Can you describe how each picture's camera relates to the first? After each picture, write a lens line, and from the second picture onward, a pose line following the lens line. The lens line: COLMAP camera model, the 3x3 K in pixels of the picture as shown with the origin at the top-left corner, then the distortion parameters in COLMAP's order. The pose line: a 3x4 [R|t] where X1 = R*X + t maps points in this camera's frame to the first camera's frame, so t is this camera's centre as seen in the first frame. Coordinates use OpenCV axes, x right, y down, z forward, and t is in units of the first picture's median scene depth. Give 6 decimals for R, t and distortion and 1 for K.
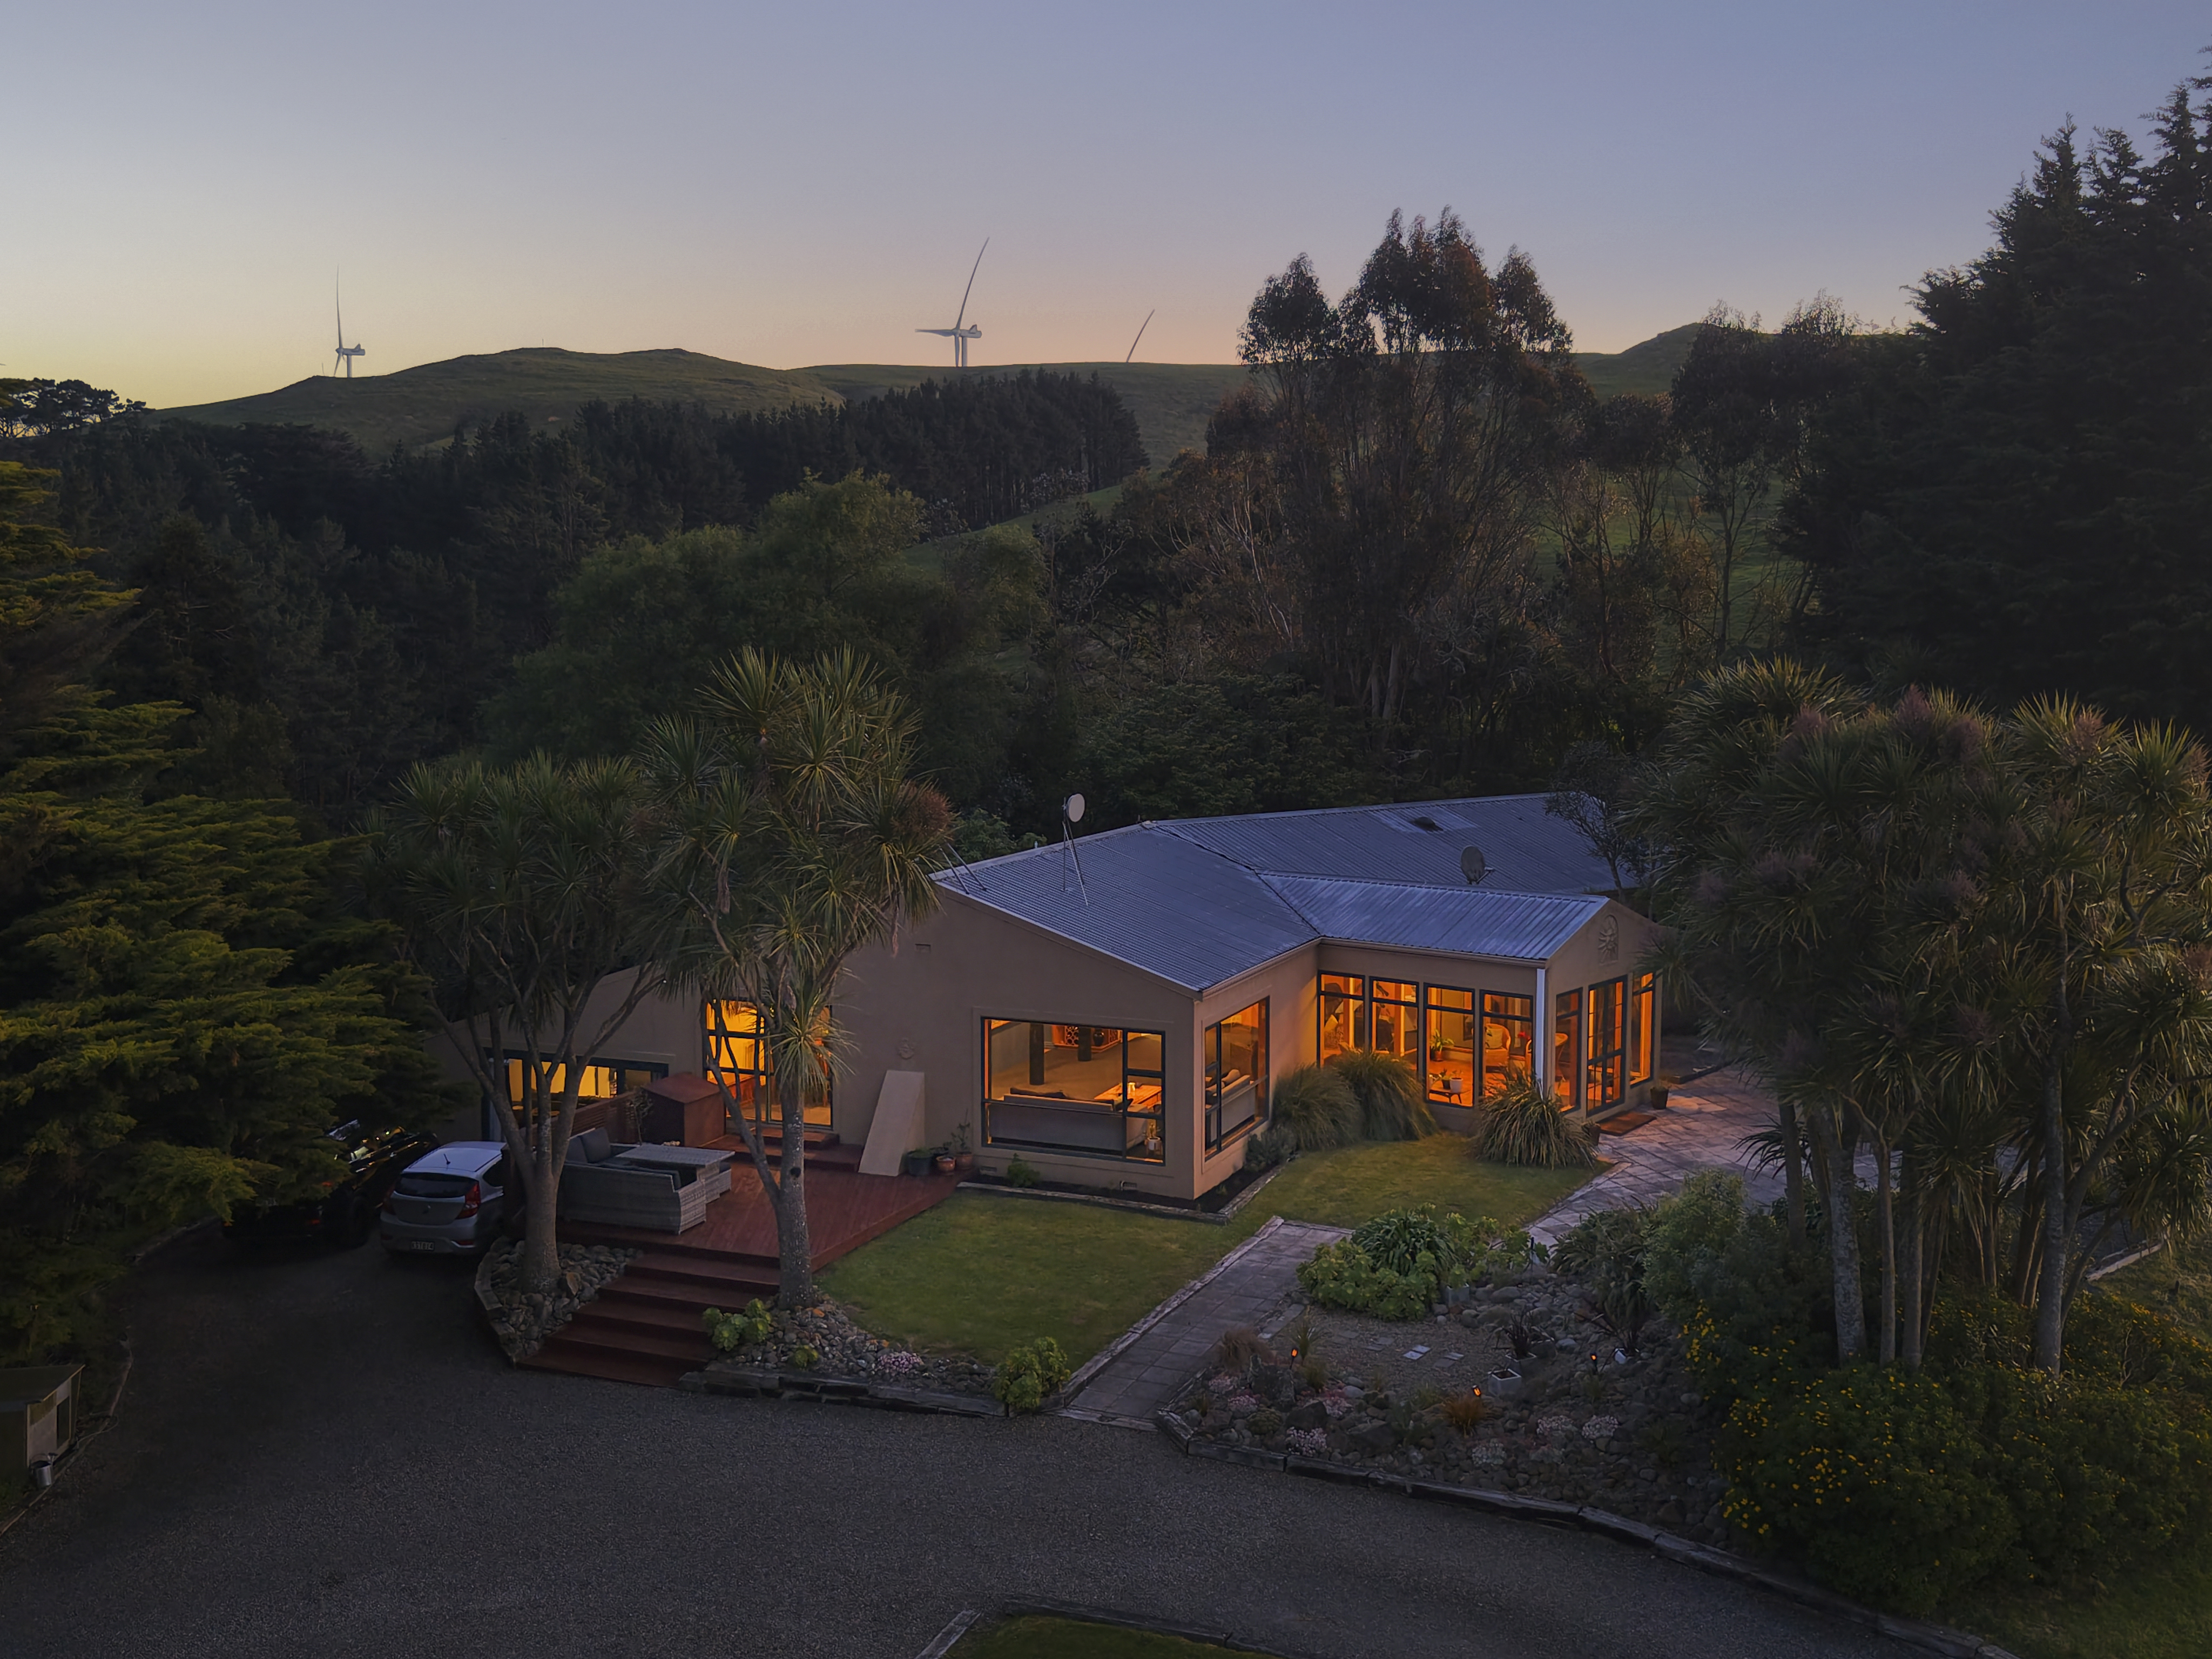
lens RADIAL K [[2154.2, 0, 1106.0], [0, 2154.2, 829.5], [0, 0, 1]] dist [0.159989, -0.510165]
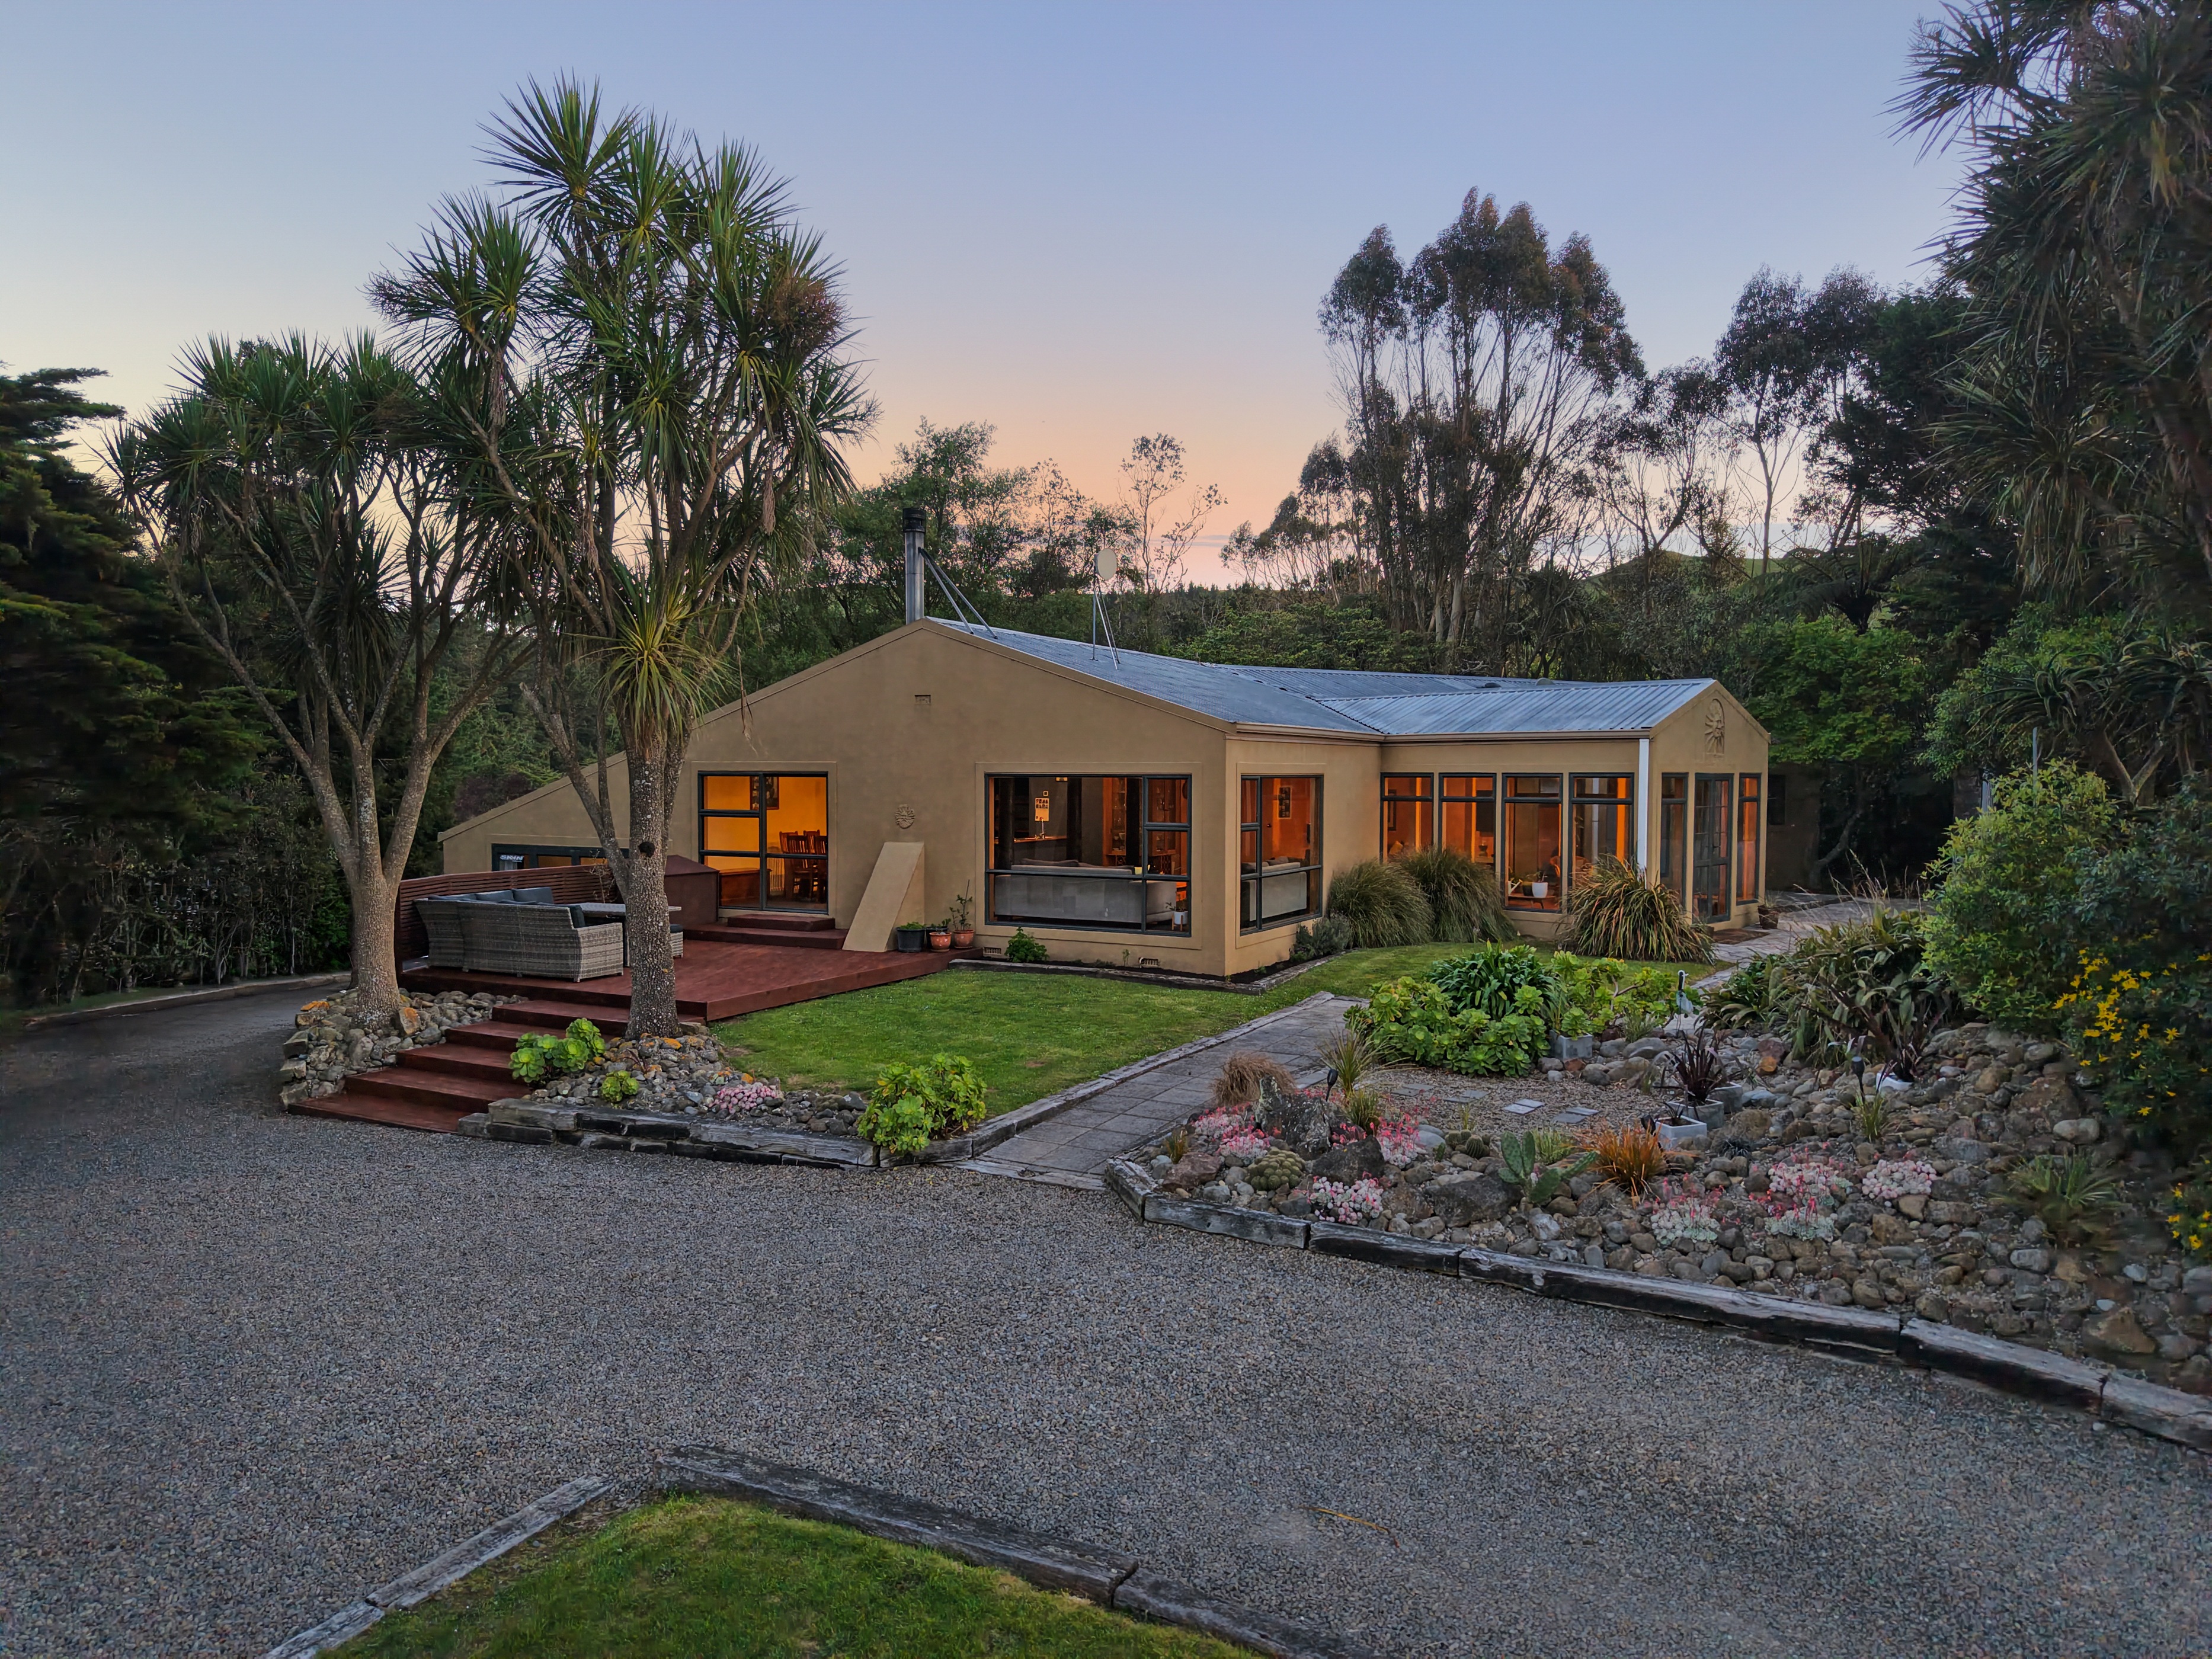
lens RADIAL K [[1496.7, 0, 1106.0], [0, 1496.7, 829.5], [0, 0, 1]] dist [0.029636, -0.033706]
pose [[0.996042, 0.007953, -0.088533, 0.060279], [-0.012974, 0.998330, -0.056291, 0.197344], [0.087937, 0.057217, 0.994481, 0.568657]]
